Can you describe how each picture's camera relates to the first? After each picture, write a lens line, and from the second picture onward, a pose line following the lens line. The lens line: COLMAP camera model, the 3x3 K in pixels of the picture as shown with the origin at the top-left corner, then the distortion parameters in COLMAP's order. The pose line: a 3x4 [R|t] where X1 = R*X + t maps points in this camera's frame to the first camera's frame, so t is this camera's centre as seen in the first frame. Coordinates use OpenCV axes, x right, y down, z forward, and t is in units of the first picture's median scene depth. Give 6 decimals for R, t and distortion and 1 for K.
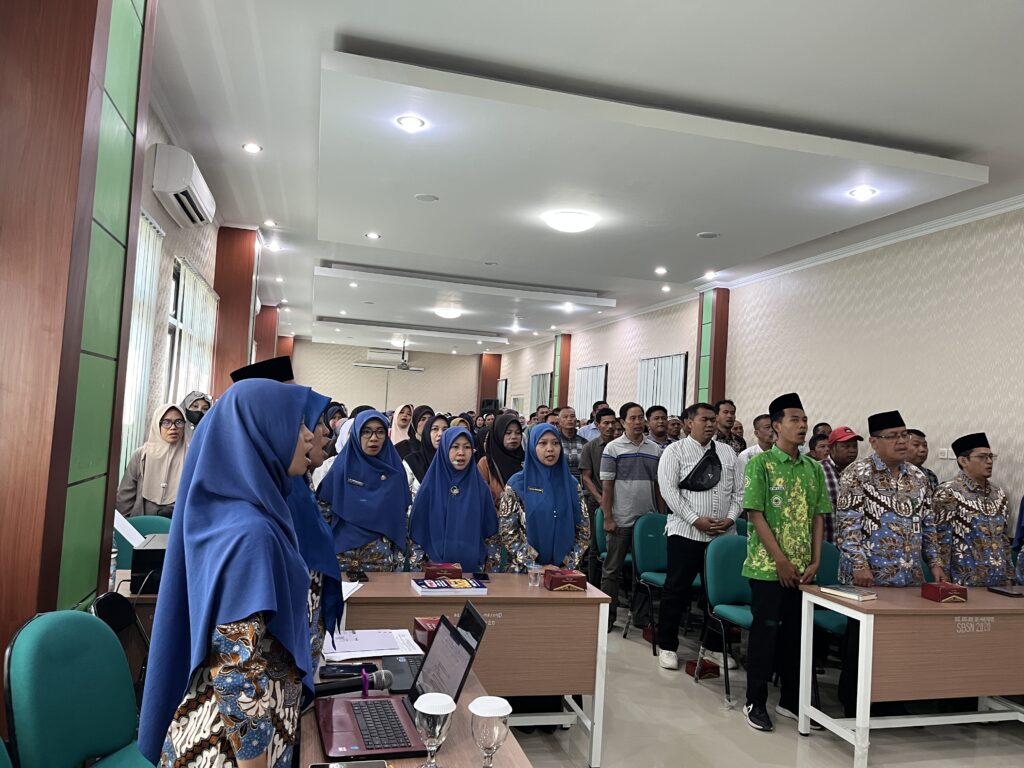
lens RADIAL K [[766.5, 0, 508.1], [0, 766.5, 384.4], [0, 0, 1]] dist [0.021675, -0.020928]
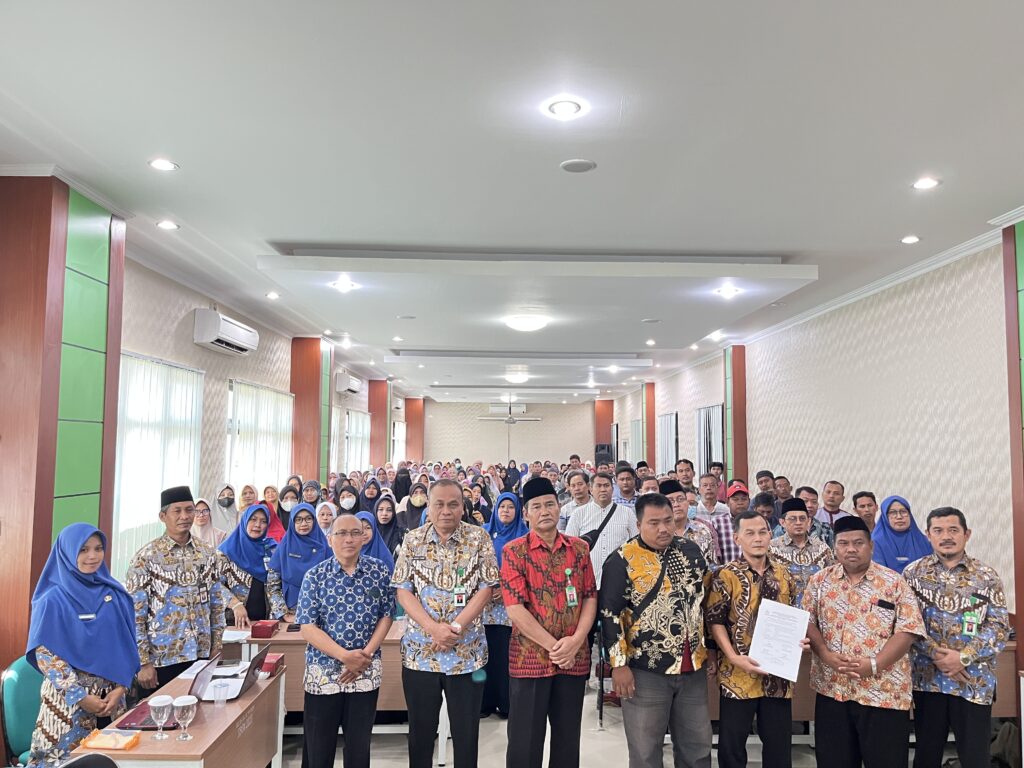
lens RADIAL K [[766.5, 0, 514.7], [0, 766.5, 386.3], [0, 0, 1]] dist [0.021675, -0.020928]
pose [[0.971843, -0.071089, -0.224649, 0.232403], [0.061854, 0.996935, -0.047894, -0.038858], [0.227365, 0.032650, 0.973262, -0.129026]]
